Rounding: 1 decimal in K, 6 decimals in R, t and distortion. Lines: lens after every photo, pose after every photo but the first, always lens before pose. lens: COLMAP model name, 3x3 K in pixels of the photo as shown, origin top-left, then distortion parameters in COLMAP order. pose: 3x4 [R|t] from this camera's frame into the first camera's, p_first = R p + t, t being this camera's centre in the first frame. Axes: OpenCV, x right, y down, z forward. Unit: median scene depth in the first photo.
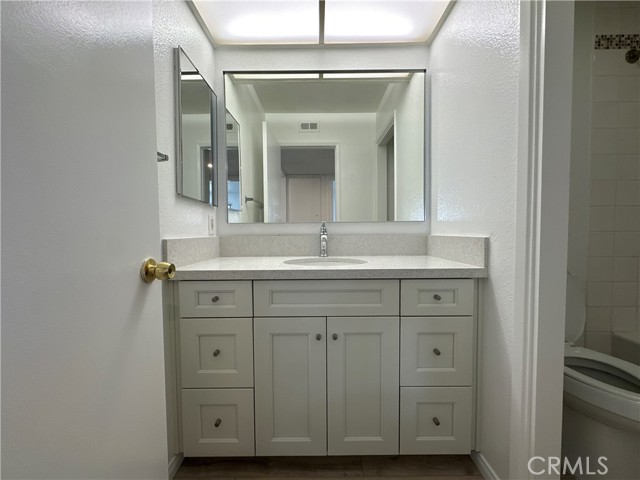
lens RADIAL K [[257.7, 0, 319.6], [0, 257.7, 240.7], [0, 0, 1]] dist [-0.004576, 0.001362]
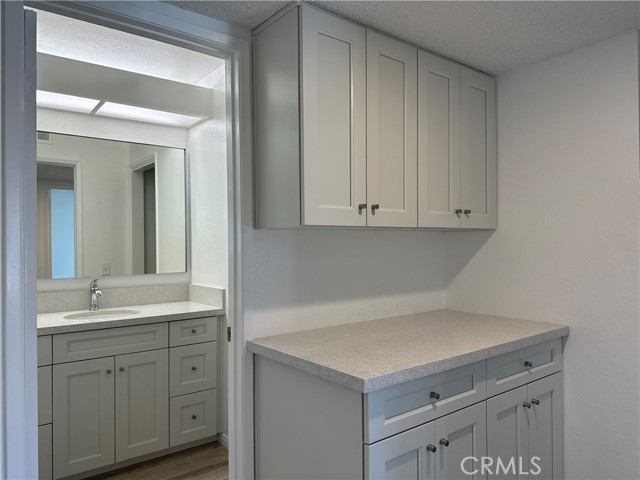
lens RADIAL K [[449.9, 0, 316.7], [0, 449.9, 241.4], [0, 0, 1]] dist [0.058559, -0.079401]
pose [[0.790733, 0.005748, 0.612135, -0.430365], [0.023809, 0.998911, -0.040134, -0.130671], [-0.611698, 0.046310, 0.789734, -1.118161]]
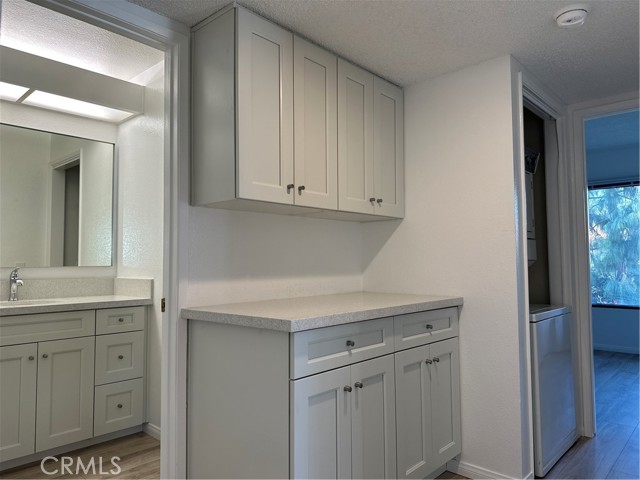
lens RADIAL K [[449.9, 0, 317.0], [0, 449.9, 237.8], [0, 0, 1]] dist [0.058559, -0.079401]
pose [[0.679116, 0.045464, 0.732622, -0.533011], [0.027431, 0.995811, -0.087224, 0.002832], [-0.733519, 0.079332, 0.675024, -1.214217]]
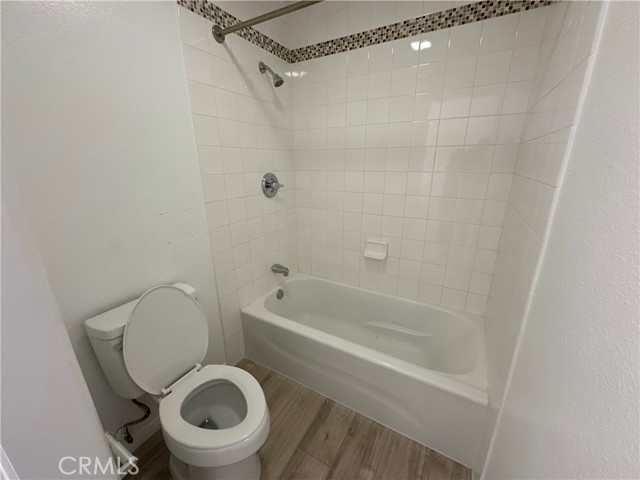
lens RADIAL K [[257.7, 0, 320.2], [0, 257.7, 242.2], [0, 0, 1]] dist [-0.004576, 0.001362]
pose [[0.497525, -0.250007, 0.830641, 0.458019], [0.038473, 0.962985, 0.266796, -0.237699], [-0.866596, -0.100781, 0.488728, 0.167937]]
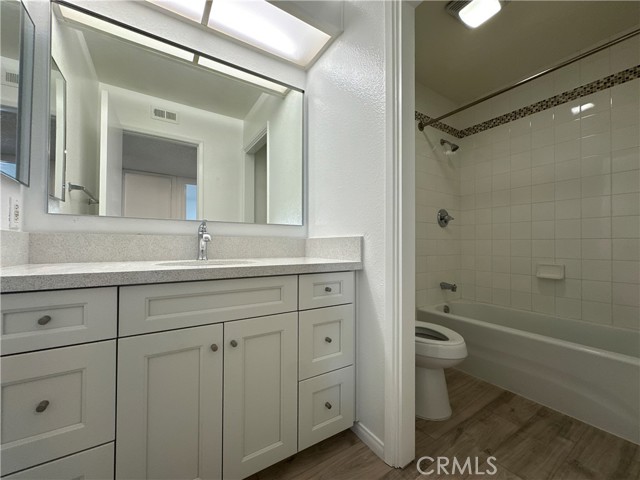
lens RADIAL K [[257.7, 0, 321.2], [0, 257.7, 240.6], [0, 0, 1]] dist [-0.004576, 0.001362]
pose [[0.839965, 0.020089, 0.542269, -0.125823], [0.011012, 0.998478, -0.054047, 0.050293], [-0.542529, 0.051369, 0.838465, 0.054638]]
